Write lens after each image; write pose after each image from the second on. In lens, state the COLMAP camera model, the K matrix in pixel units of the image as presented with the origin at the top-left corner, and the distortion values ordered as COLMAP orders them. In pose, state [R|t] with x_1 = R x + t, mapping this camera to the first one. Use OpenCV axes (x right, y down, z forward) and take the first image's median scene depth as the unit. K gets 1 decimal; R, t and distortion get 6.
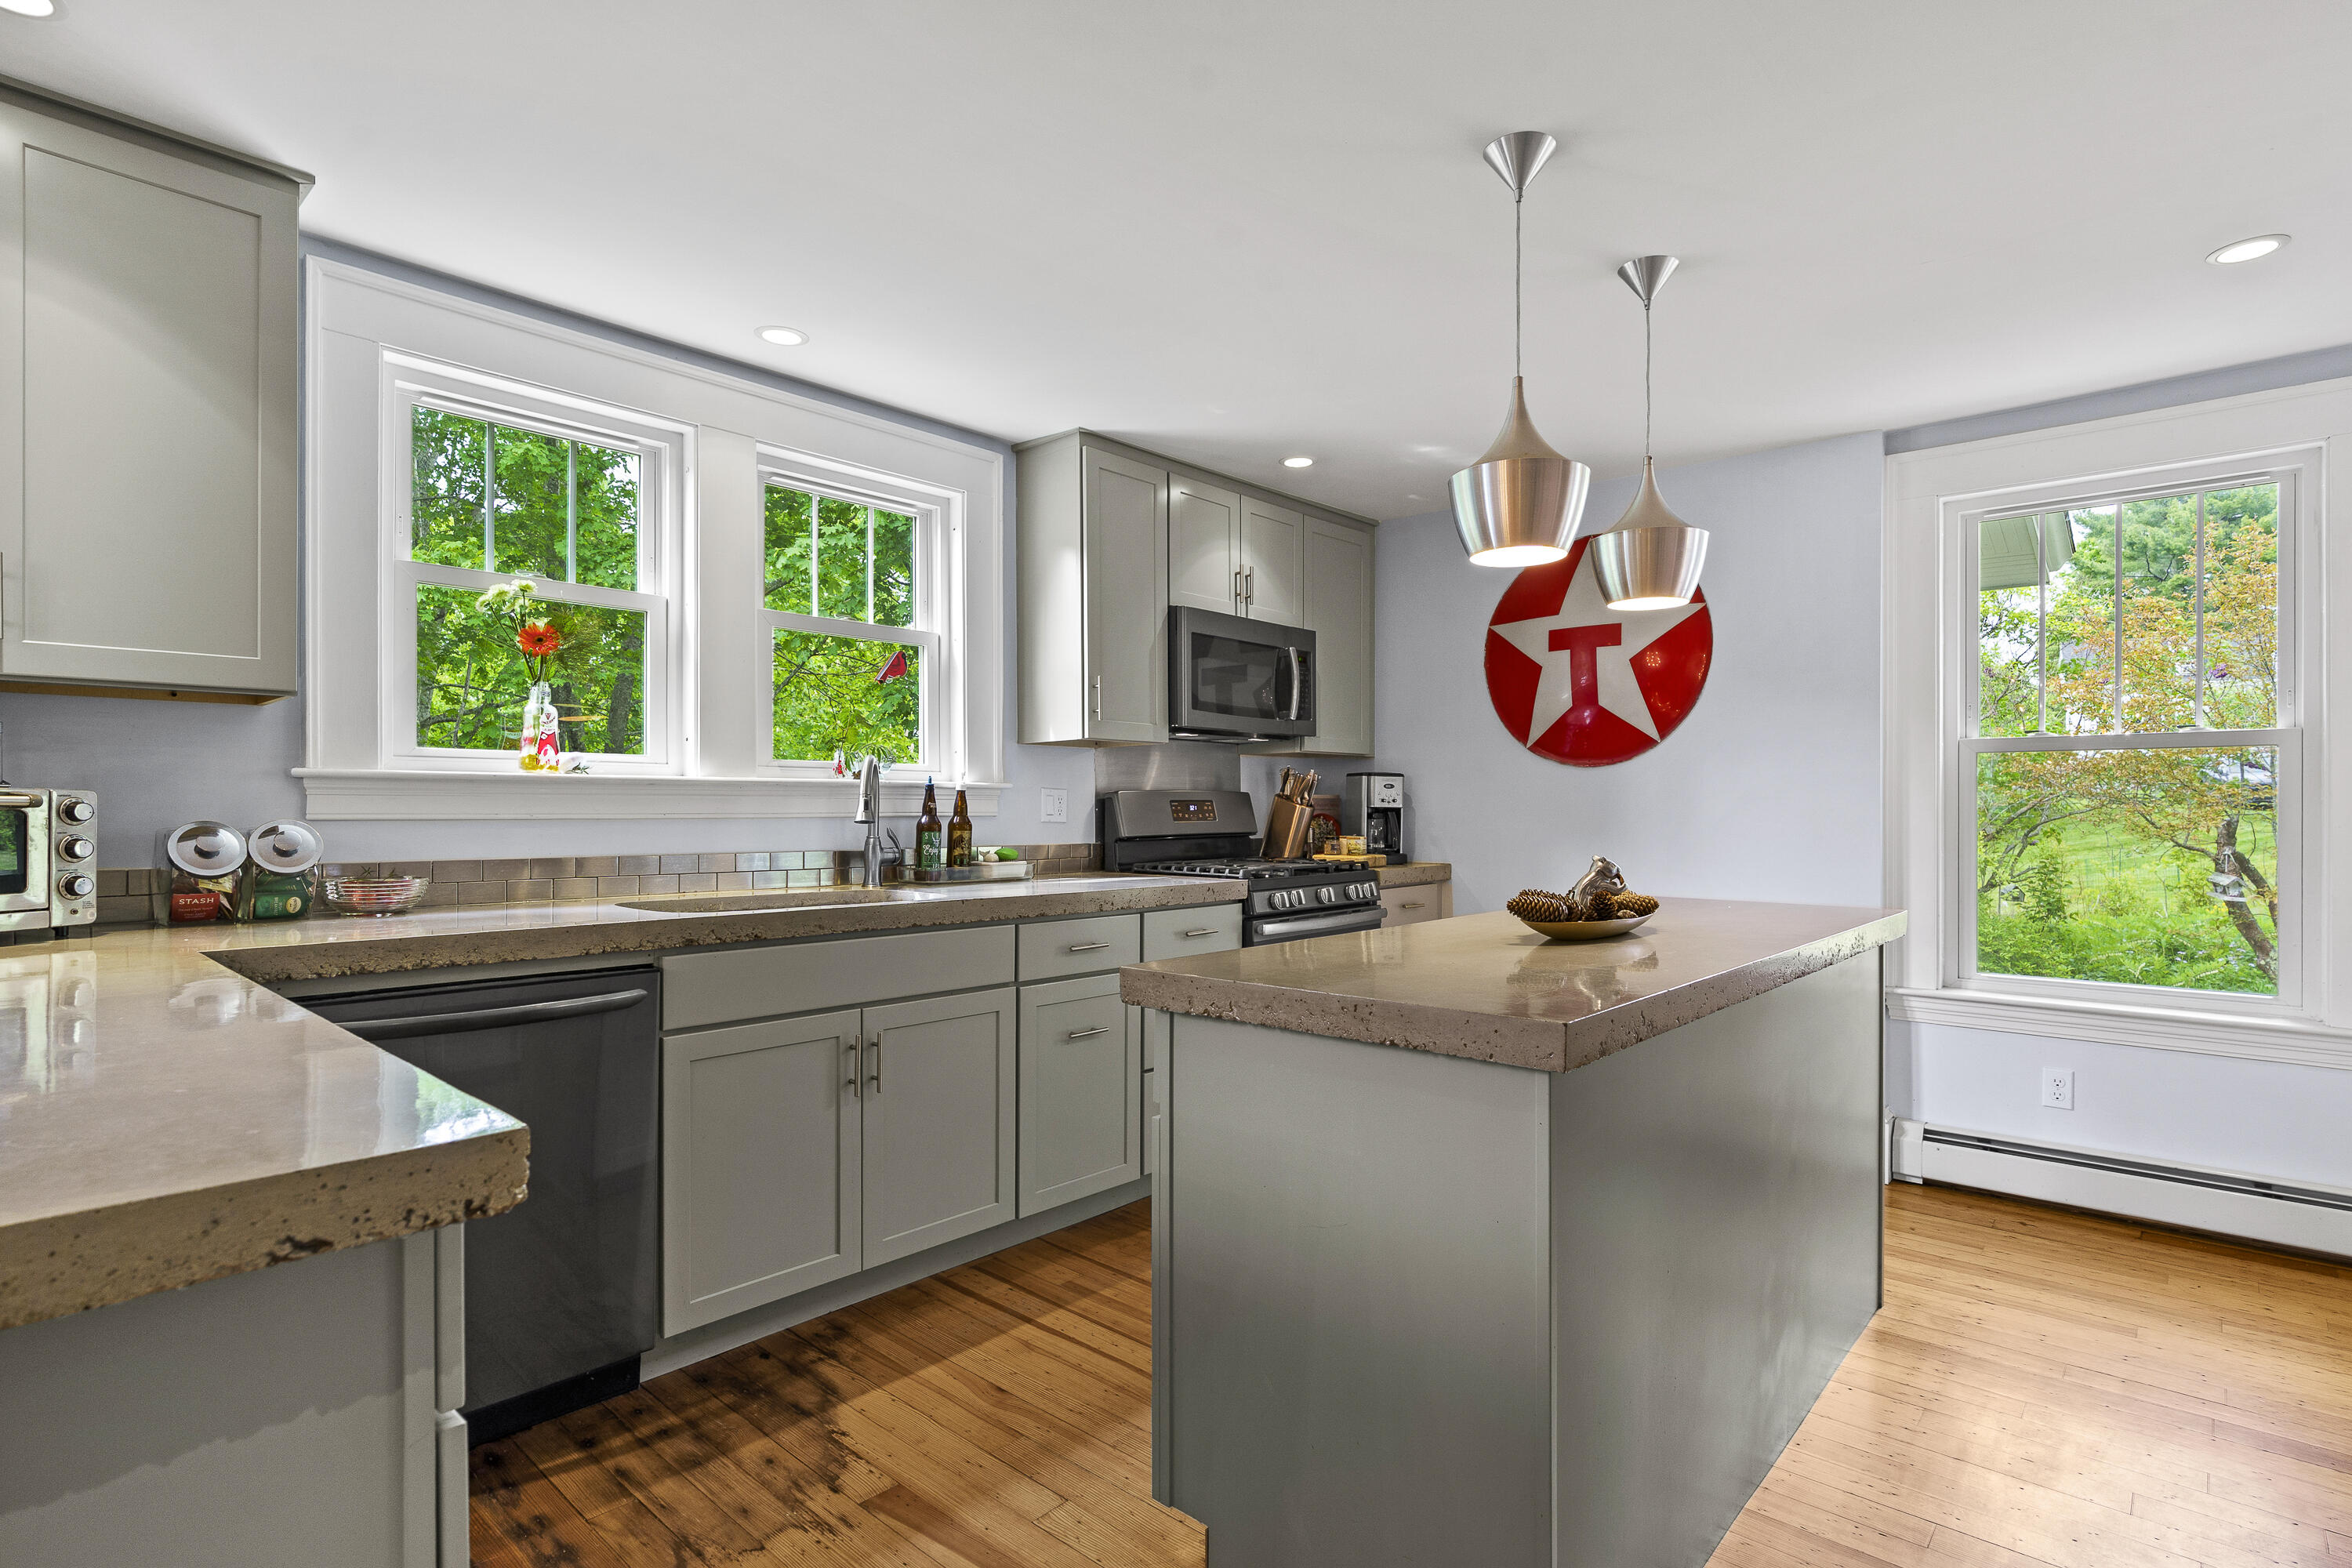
lens RADIAL K [[1125.3, 0, 1176.9], [0, 1125.3, 784.7], [0, 0, 1]] dist [-0.003489, 0.000664]
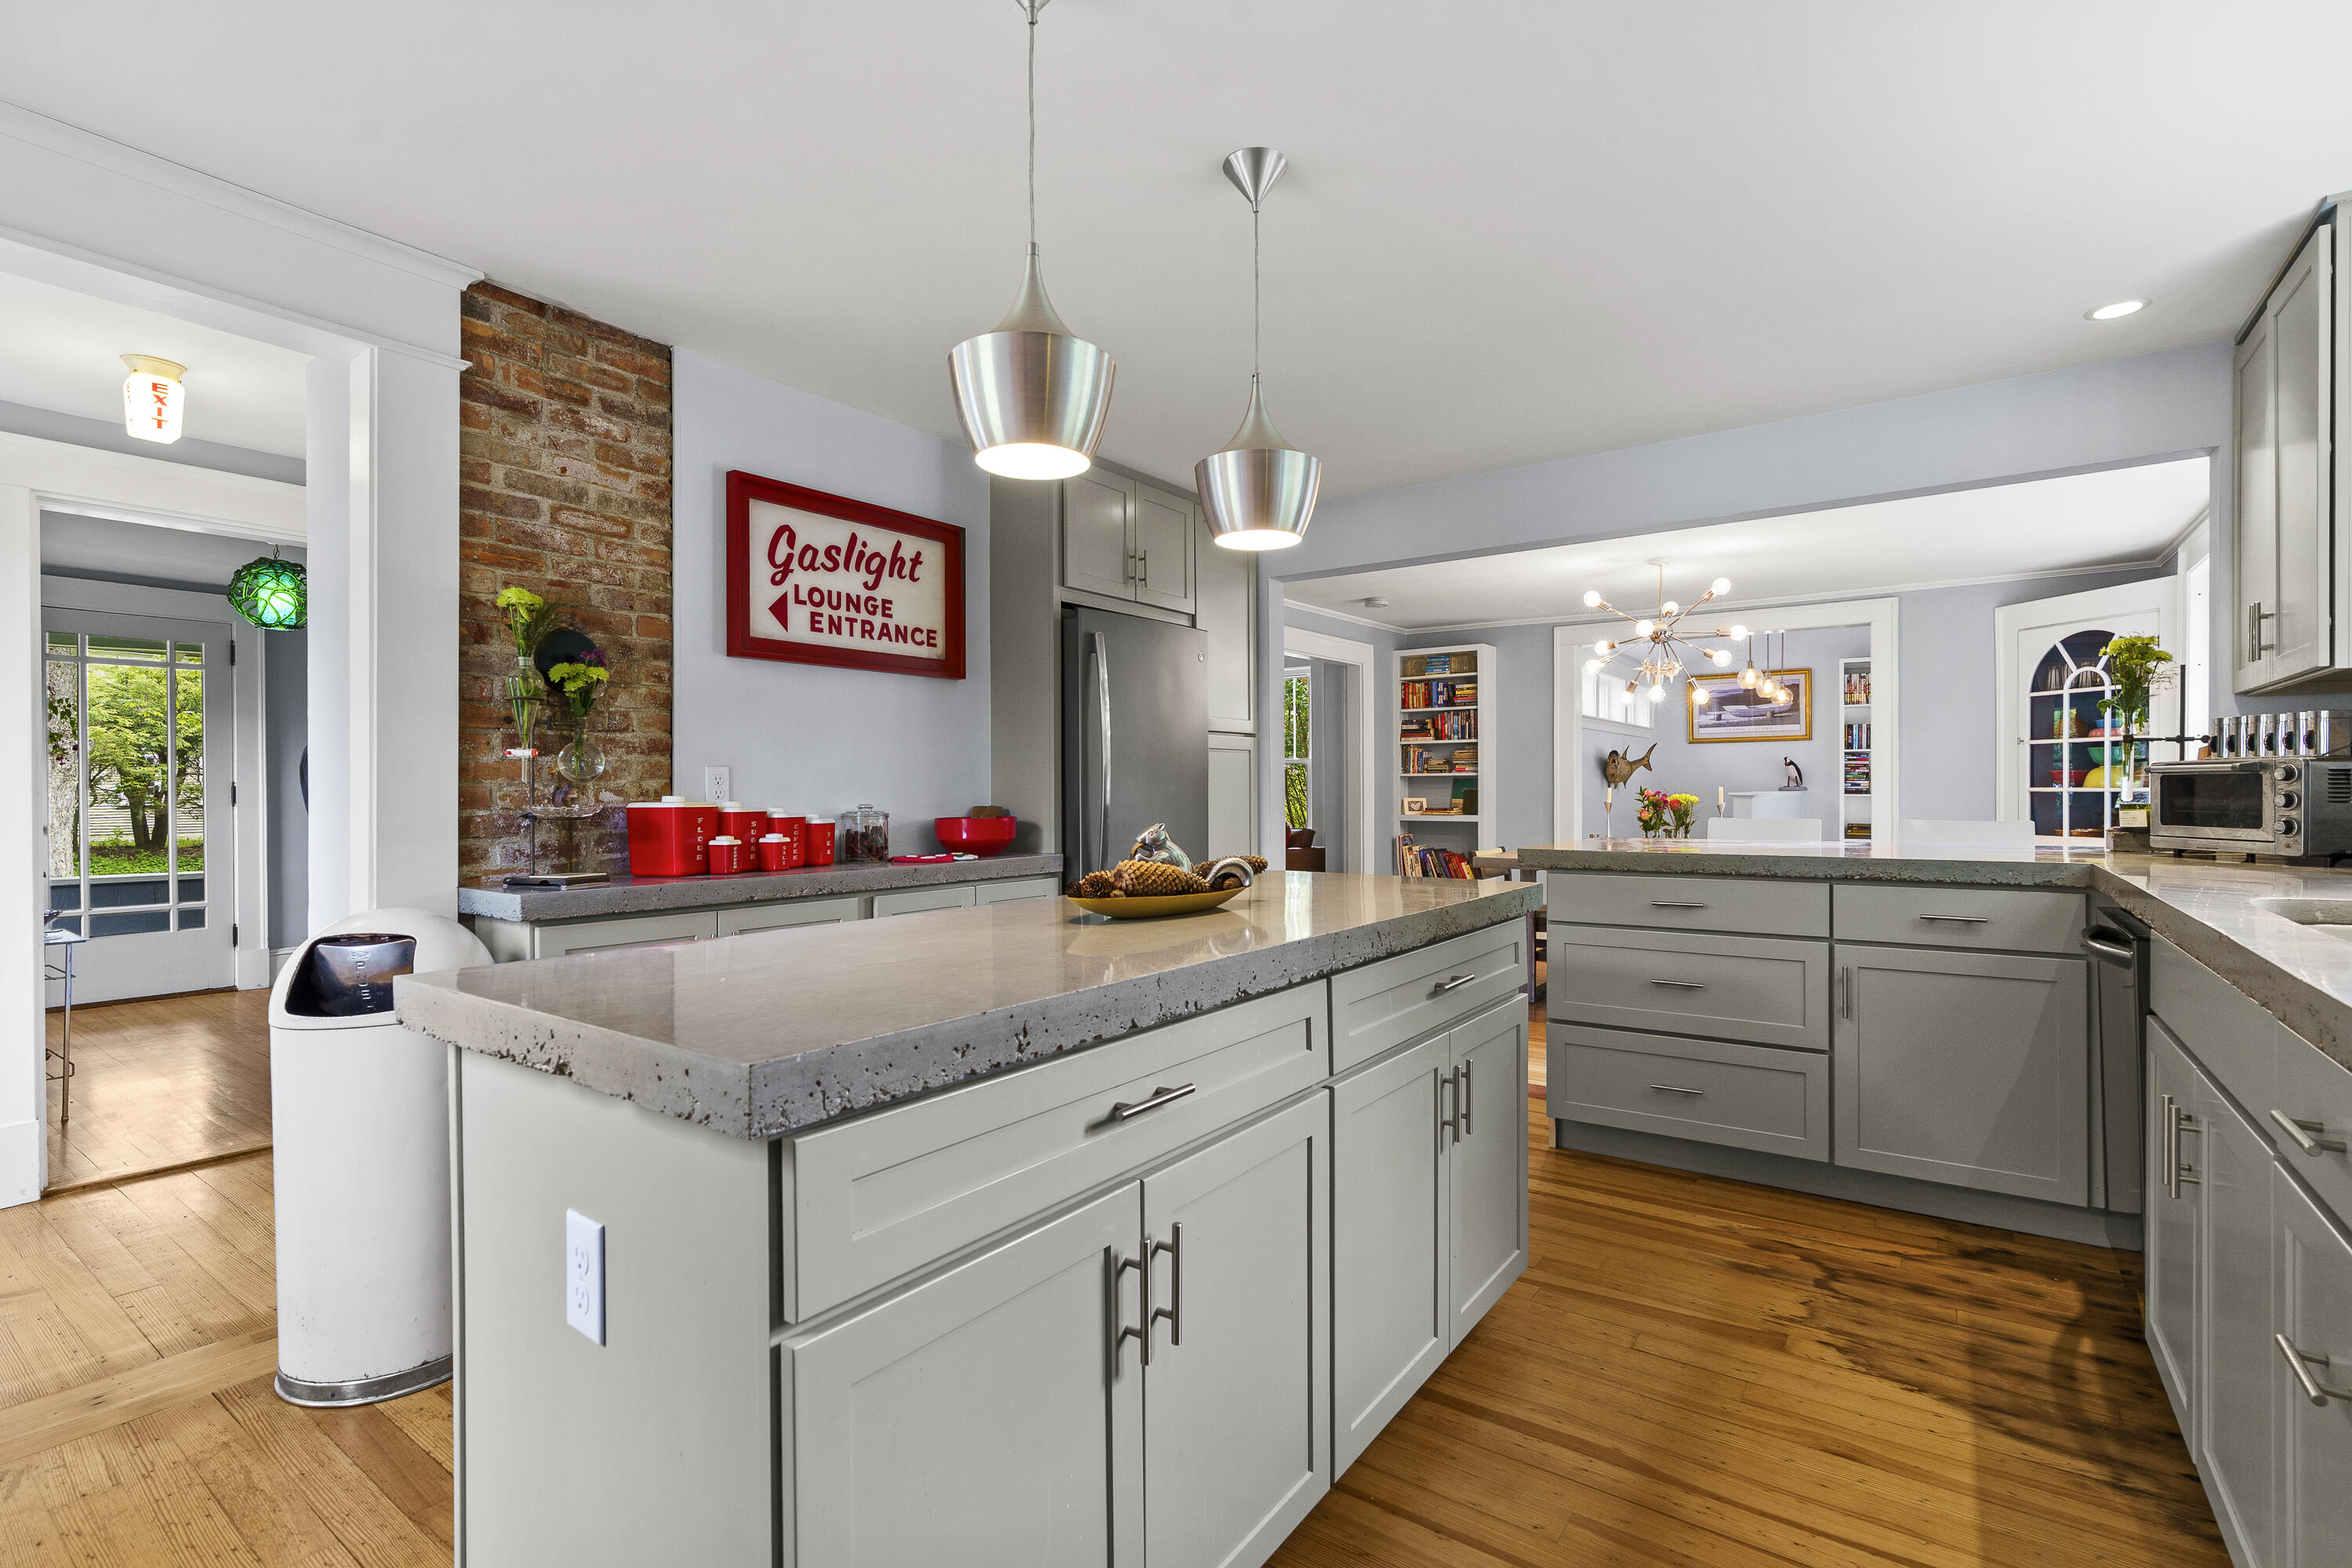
lens RADIAL K [[1071.9, 0, 1172.3], [0, 1071.9, 791.5], [0, 0, 1]] dist [-0.000393, -0.000108]
pose [[-0.992492, 0.000878, -0.122304, 0.458743], [0.001737, 0.999975, -0.006924, 0.045438], [0.122295, -0.007085, -0.992468, 1.809737]]
